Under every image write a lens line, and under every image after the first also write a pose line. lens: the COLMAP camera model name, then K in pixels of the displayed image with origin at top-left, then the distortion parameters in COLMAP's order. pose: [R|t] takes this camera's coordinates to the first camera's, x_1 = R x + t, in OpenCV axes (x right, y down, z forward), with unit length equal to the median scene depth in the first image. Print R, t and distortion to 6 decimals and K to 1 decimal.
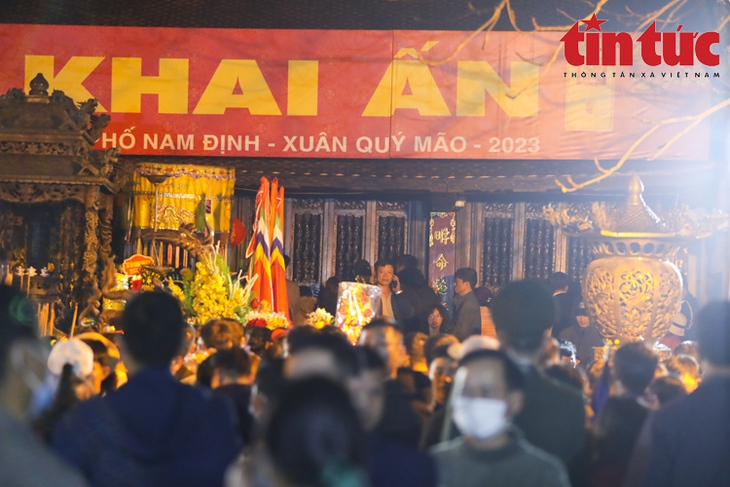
lens RADIAL K [[2320.3, 0, 364.9], [0, 2320.3, 243.4], [0, 0, 1]] dist [-0.184384, 0.000000]
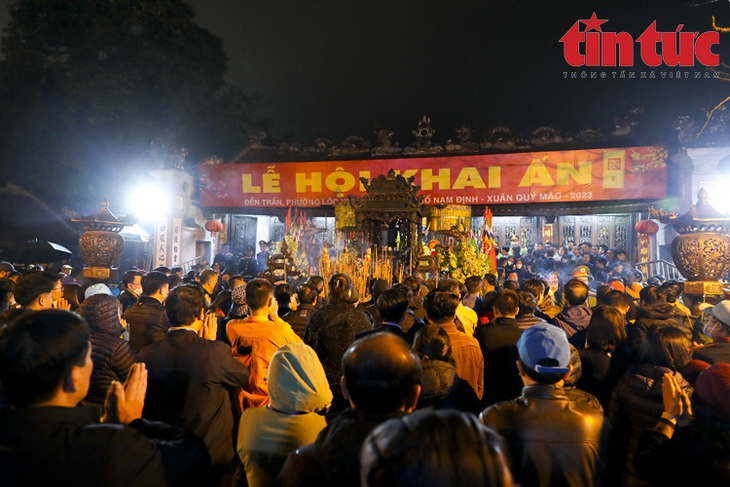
lens RADIAL K [[502.7, 0, 363.5], [0, 502.7, 242.9], [0, 0, 1]] dist [0.004929, 0.000290]
pose [[0.973632, -0.024138, -0.226845, -0.043734], [0.022897, 0.999705, -0.008103, 0.008395], [0.226973, 0.002696, 0.973897, 0.413462]]
